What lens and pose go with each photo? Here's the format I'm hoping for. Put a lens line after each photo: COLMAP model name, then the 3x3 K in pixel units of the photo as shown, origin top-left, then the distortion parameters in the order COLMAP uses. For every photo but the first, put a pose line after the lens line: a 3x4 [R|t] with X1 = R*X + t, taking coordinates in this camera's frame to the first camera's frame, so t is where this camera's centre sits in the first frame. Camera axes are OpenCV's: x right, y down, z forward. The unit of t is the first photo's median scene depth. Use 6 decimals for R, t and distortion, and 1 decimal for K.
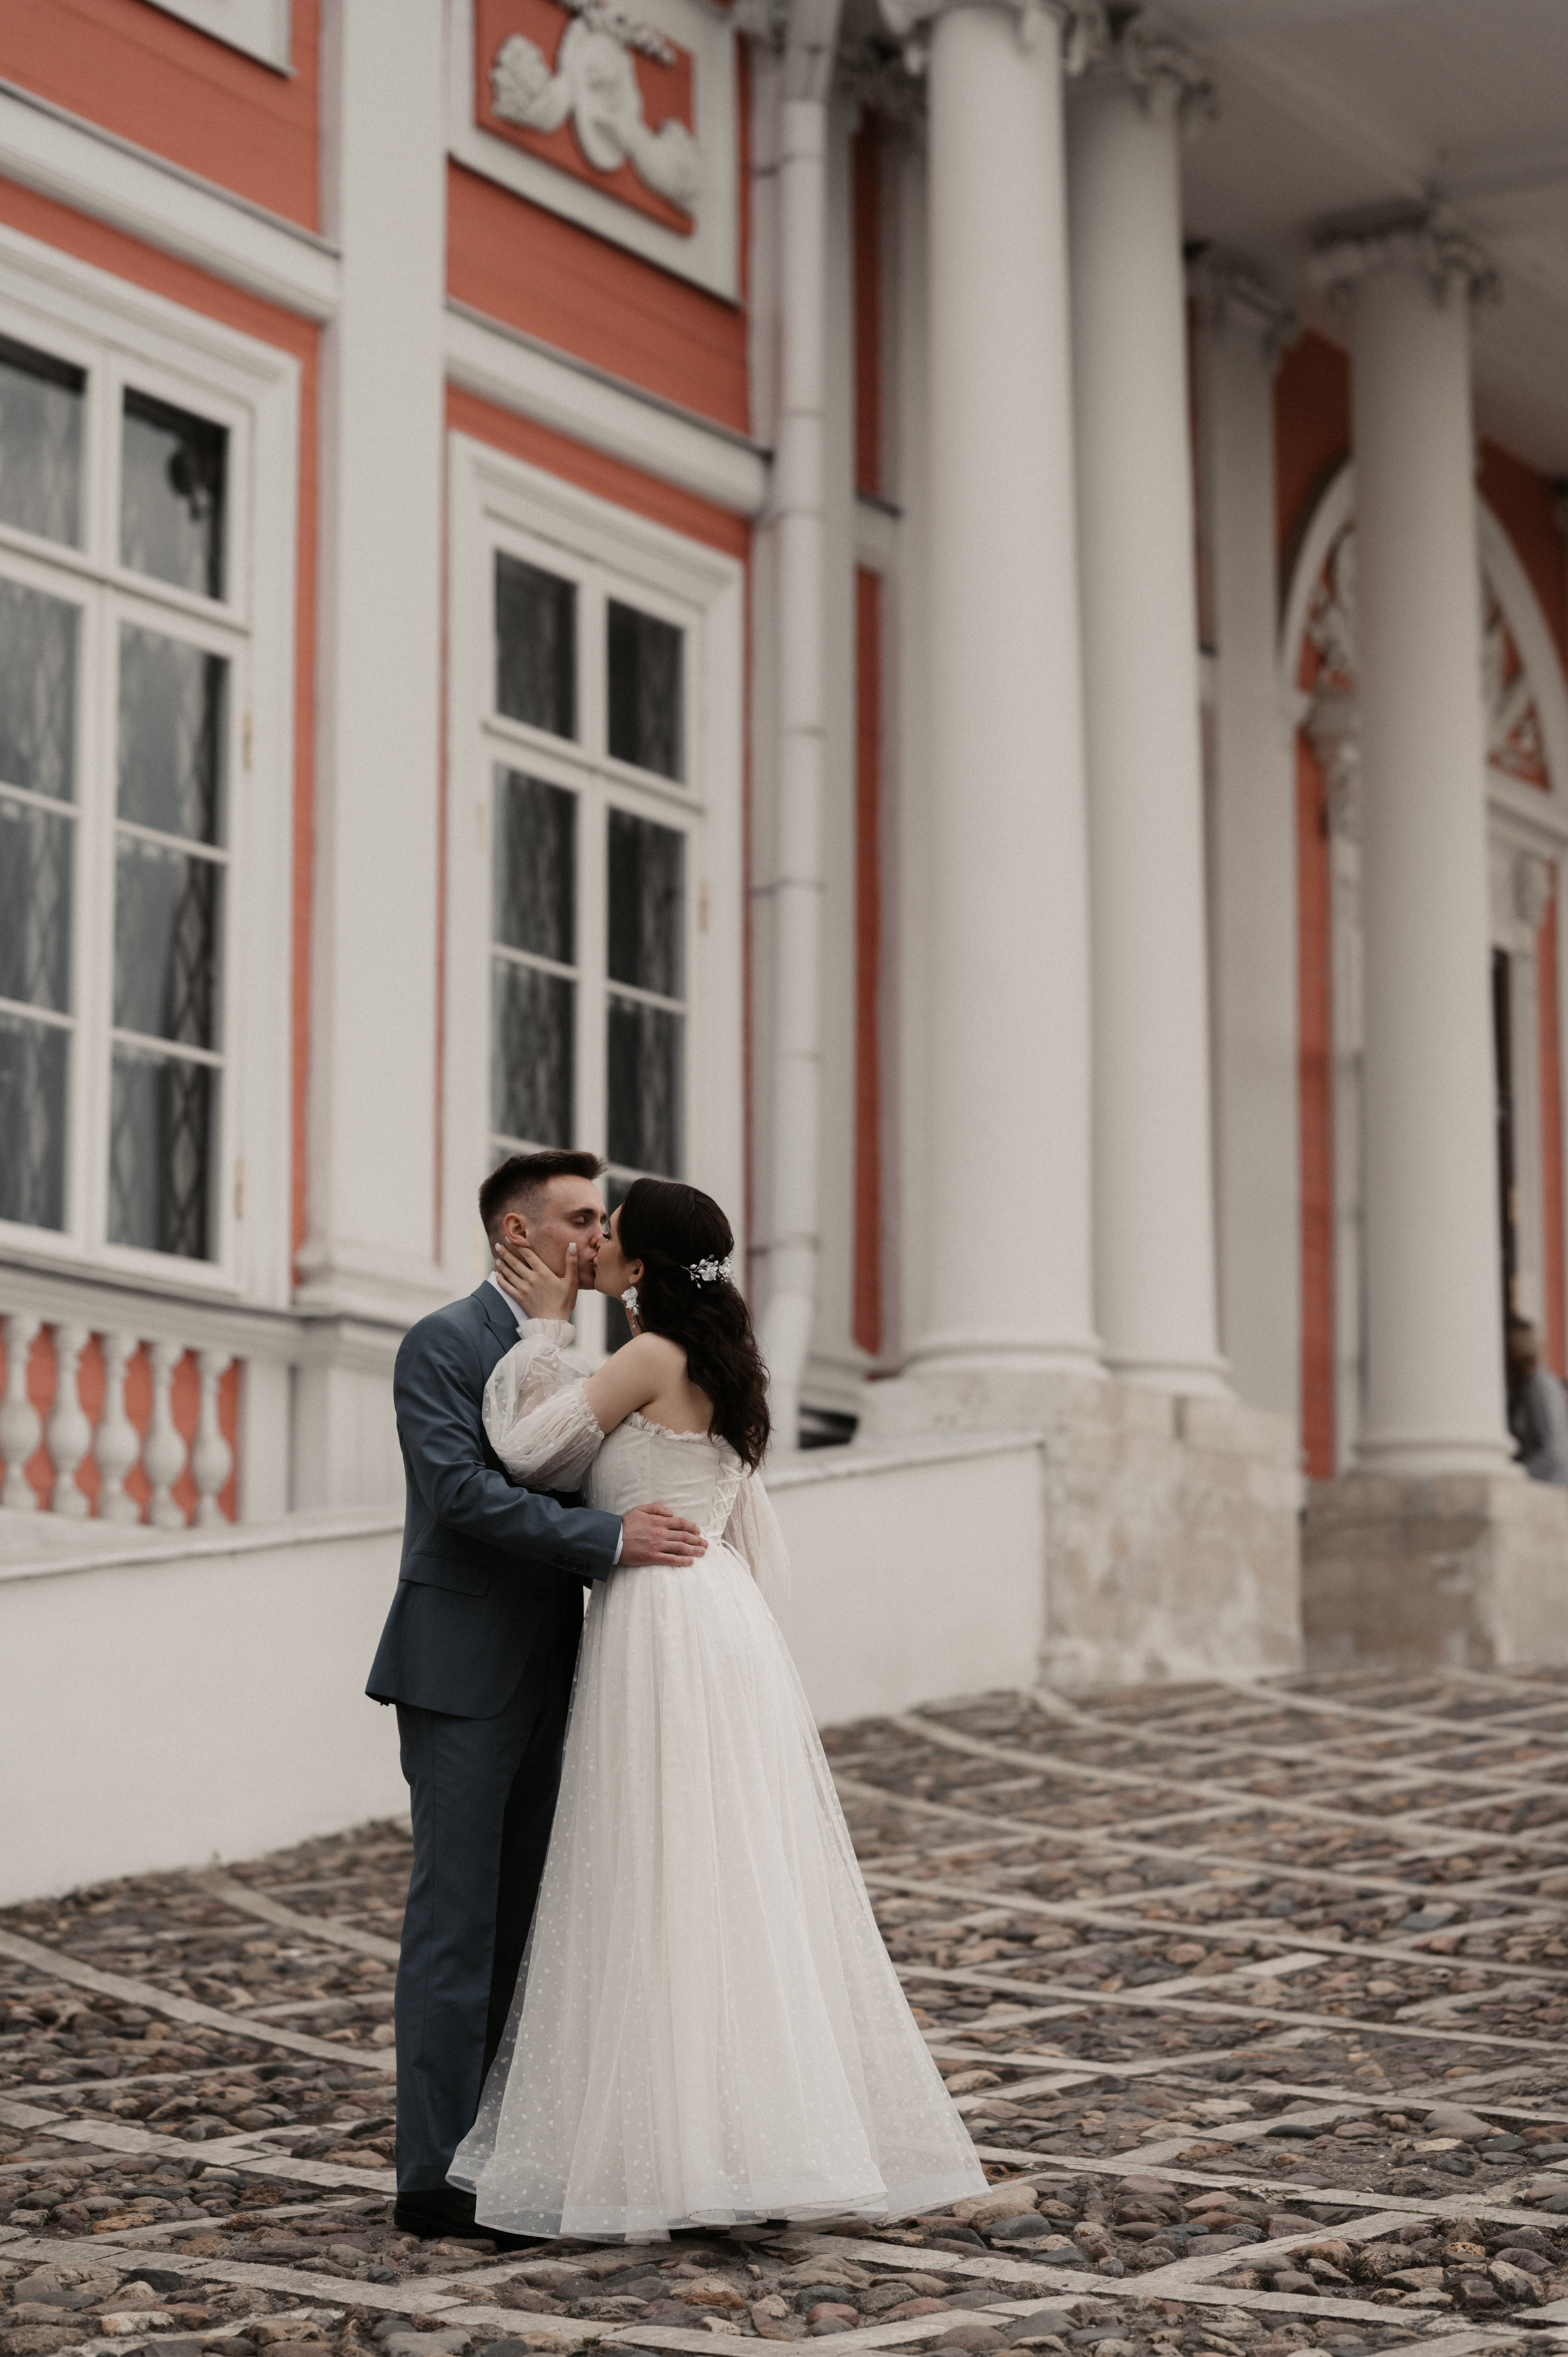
lens RADIAL K [[5531.2, 0, 785.0], [0, 5531.2, 1178.6], [0, 0, 1]] dist [-0.155578, 0.000000]
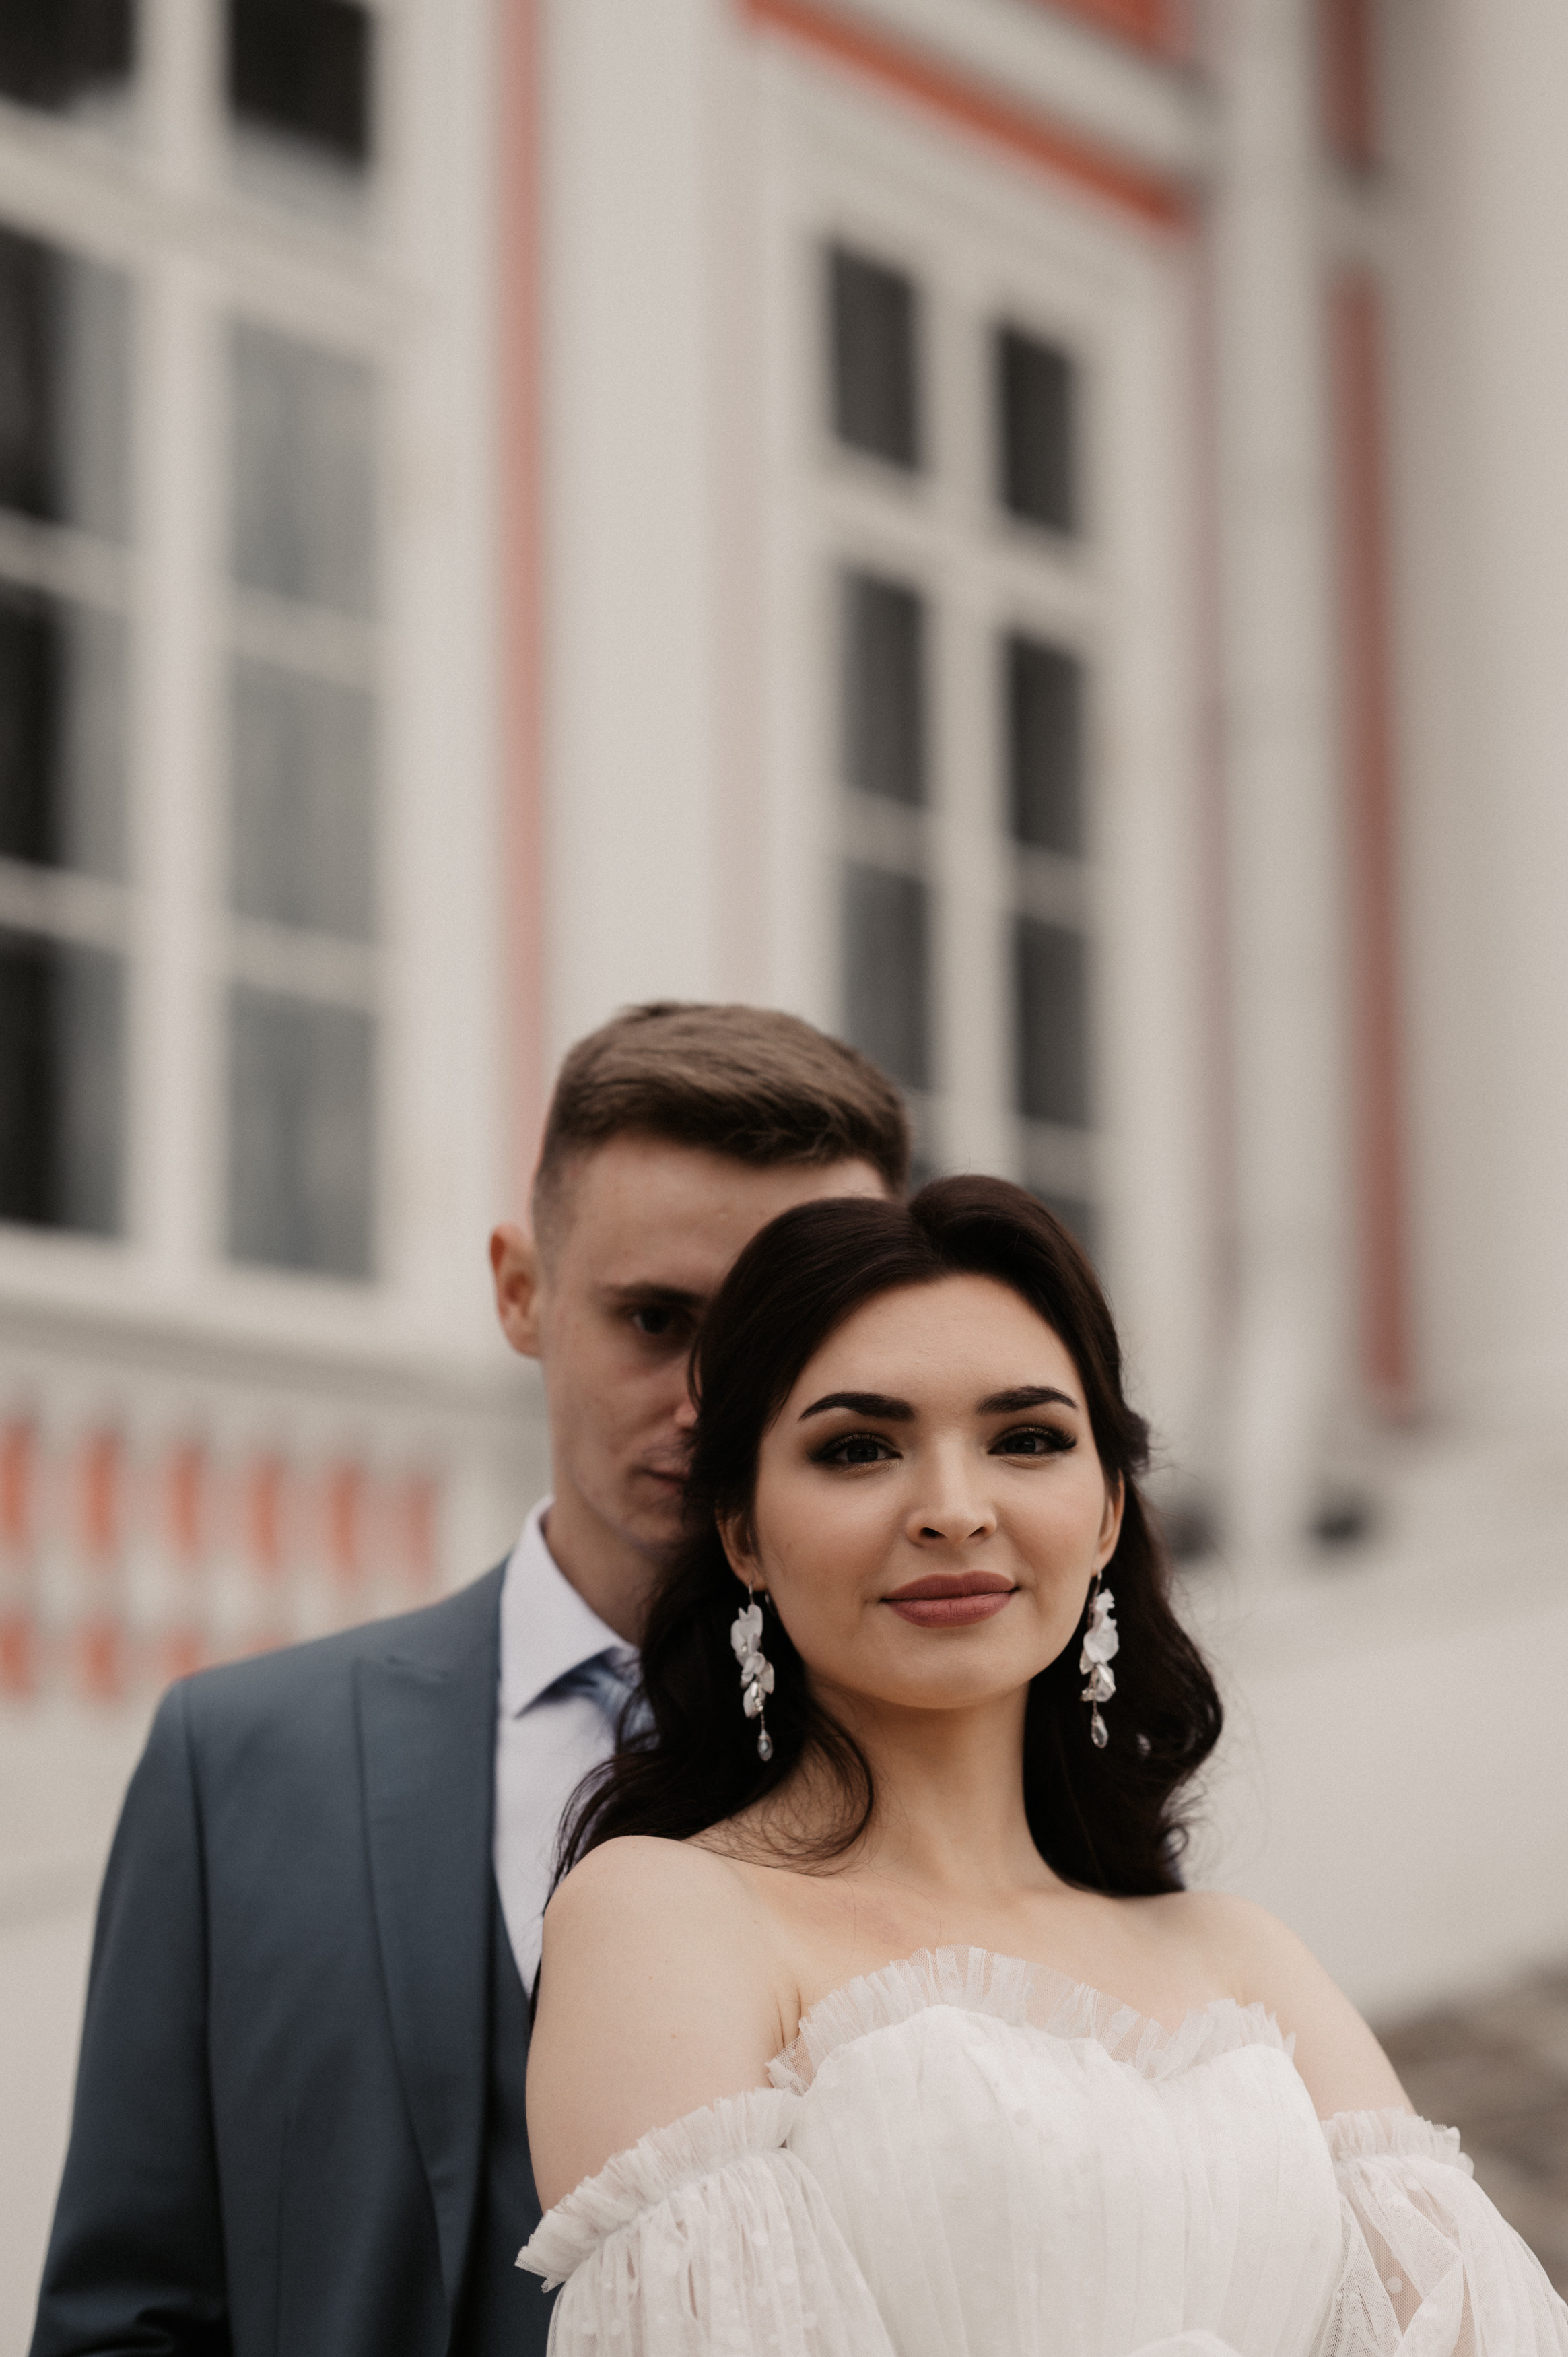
lens RADIAL K [[5531.2, 0, 783.5], [0, 5531.2, 1179.2], [0, 0, 1]] dist [-0.155578, 0.000000]
pose [[0.997242, -0.023076, -0.070545, -0.010913], [0.023807, 0.999671, 0.009532, -0.004288], [0.070302, -0.011185, 0.997463, 0.325084]]
